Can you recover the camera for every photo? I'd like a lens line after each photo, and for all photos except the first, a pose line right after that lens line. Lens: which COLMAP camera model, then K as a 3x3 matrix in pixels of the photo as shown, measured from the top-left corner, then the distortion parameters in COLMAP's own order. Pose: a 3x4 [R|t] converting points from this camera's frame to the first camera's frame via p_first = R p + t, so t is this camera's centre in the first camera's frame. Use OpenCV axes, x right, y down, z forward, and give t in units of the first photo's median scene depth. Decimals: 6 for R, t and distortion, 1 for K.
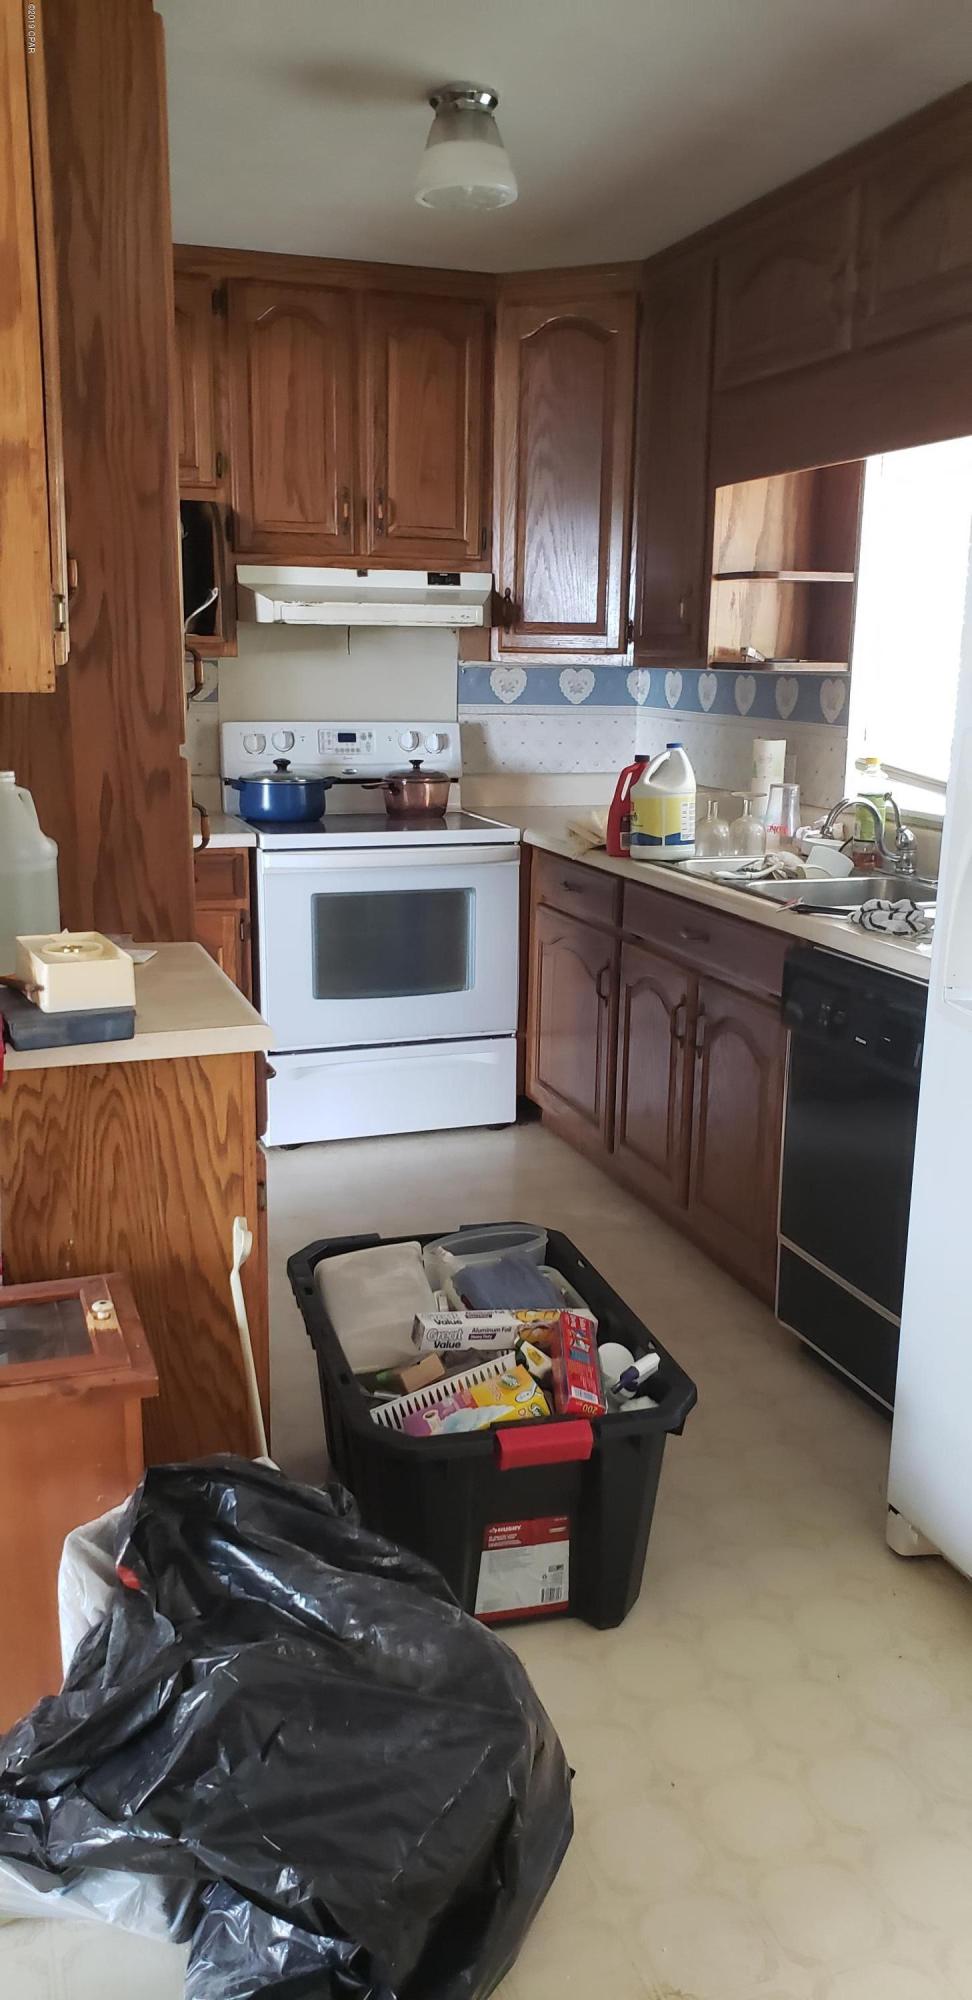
lens RADIAL K [[1531.8, 0, 495.7], [0, 1531.8, 1027.0], [0, 0, 1]] dist [0.218291, -0.760317]
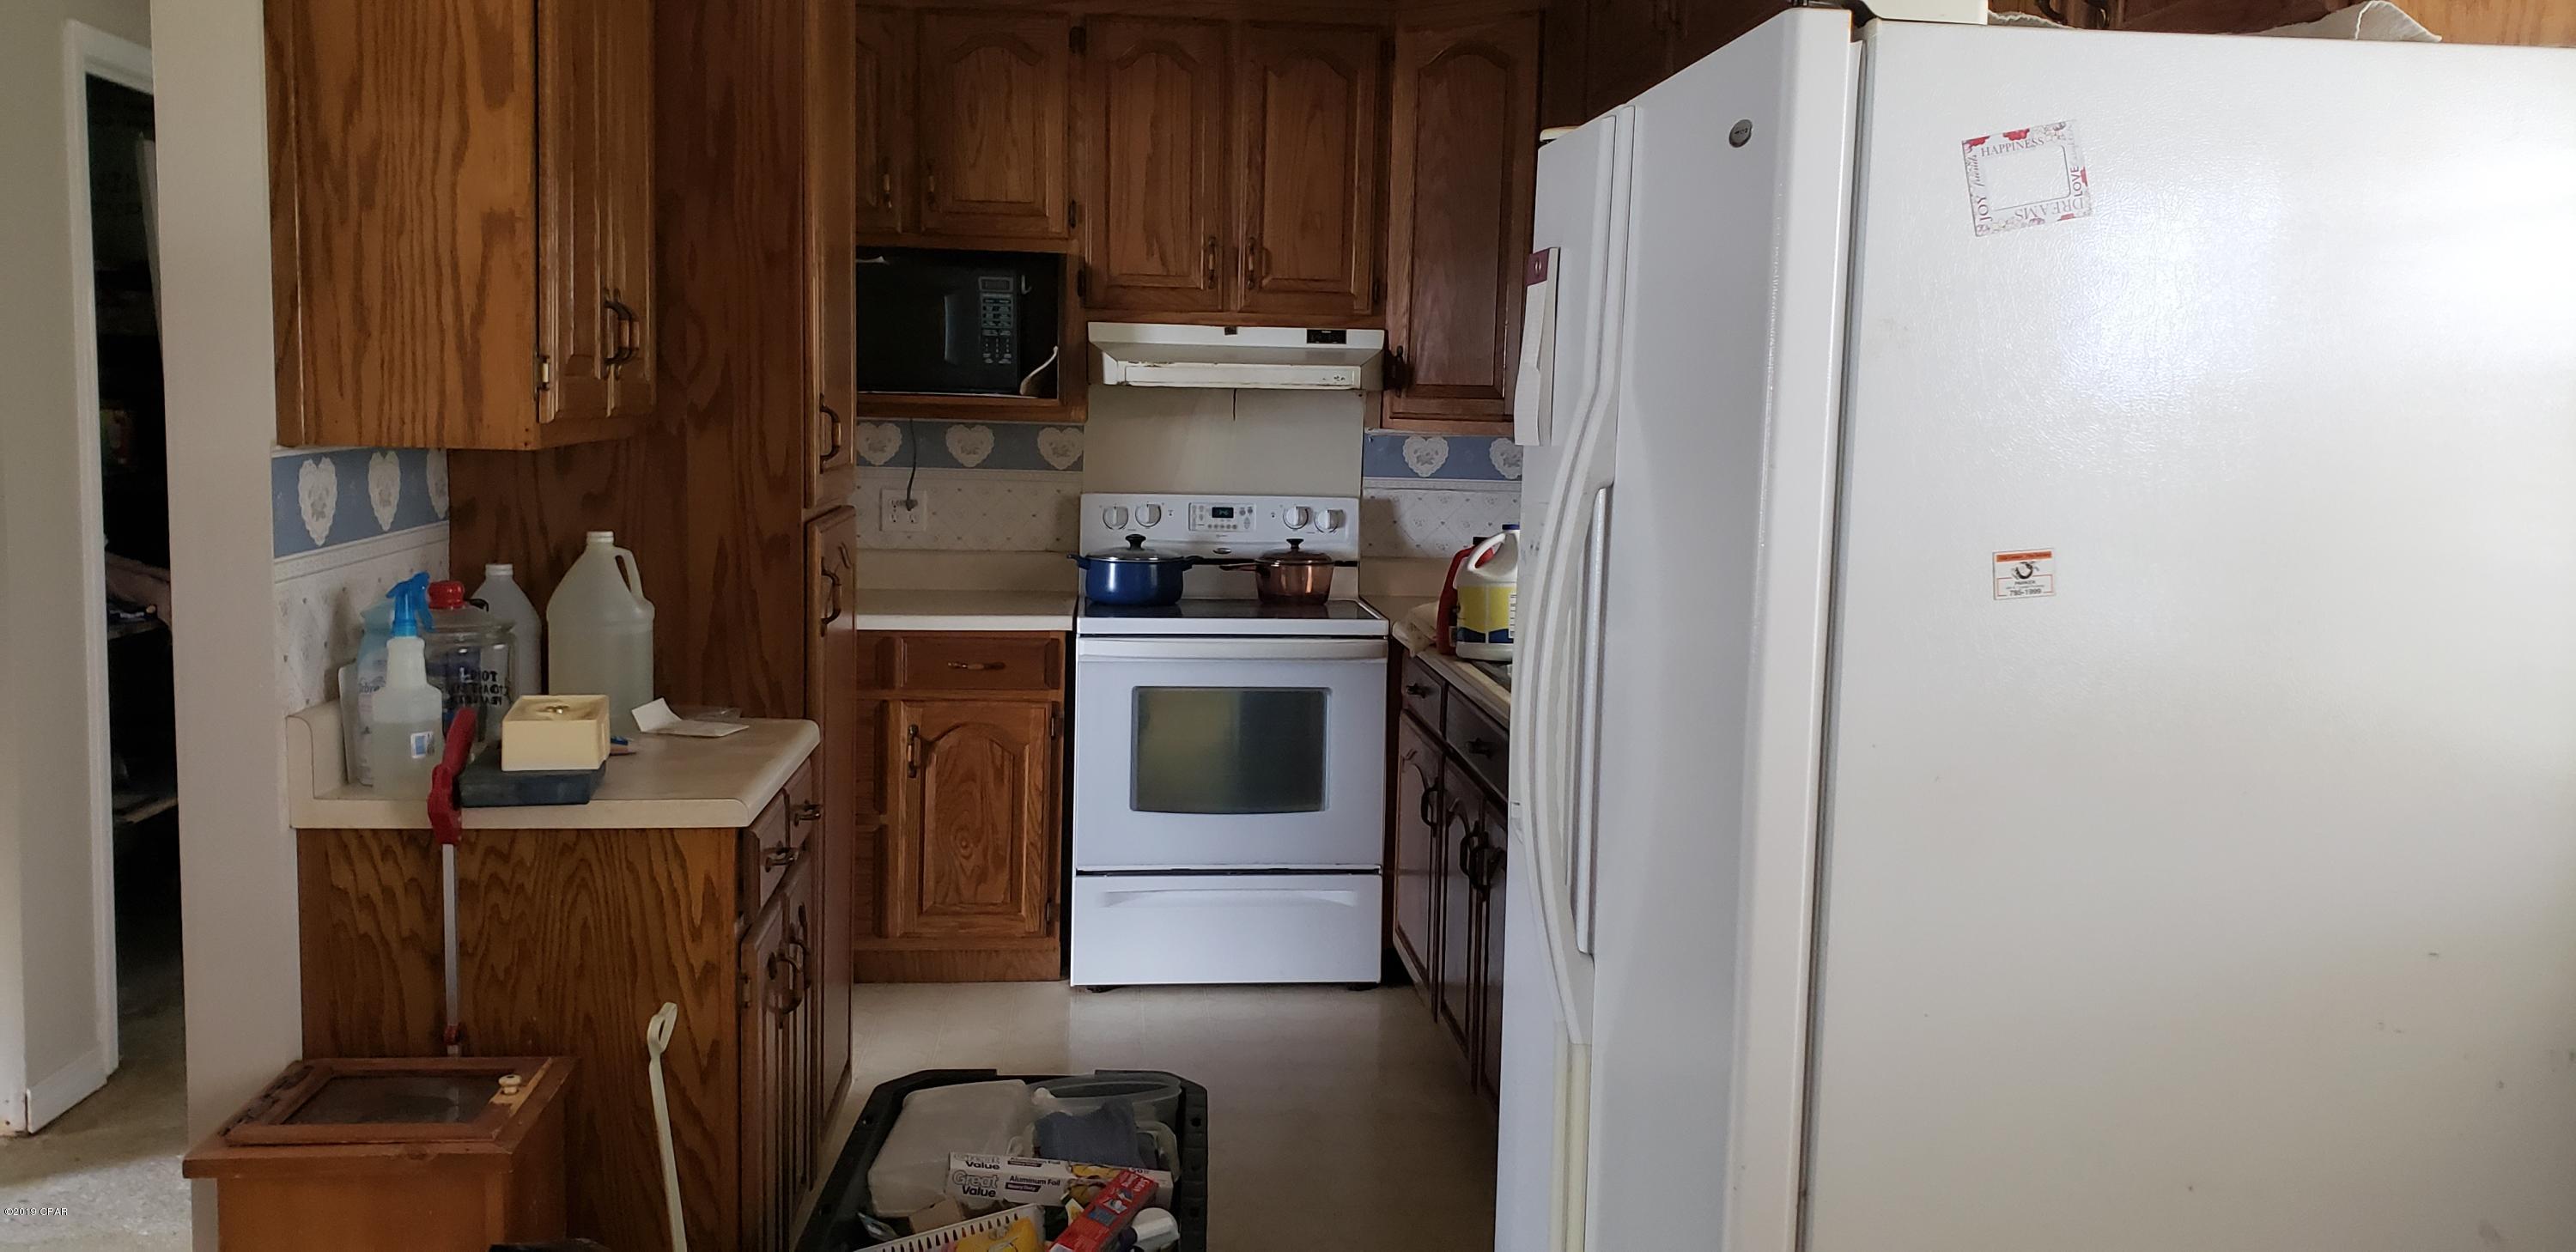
lens RADIAL K [[1973.0, 0, 1289.4], [0, 1973.0, 595.2], [0, 0, 1]] dist [0.218291, -0.760317]
pose [[0.971023, 0.030803, -0.236993, 0.223459], [-0.065528, 0.987971, -0.140072, 0.011855], [0.229827, 0.151543, 0.961361, -0.051890]]
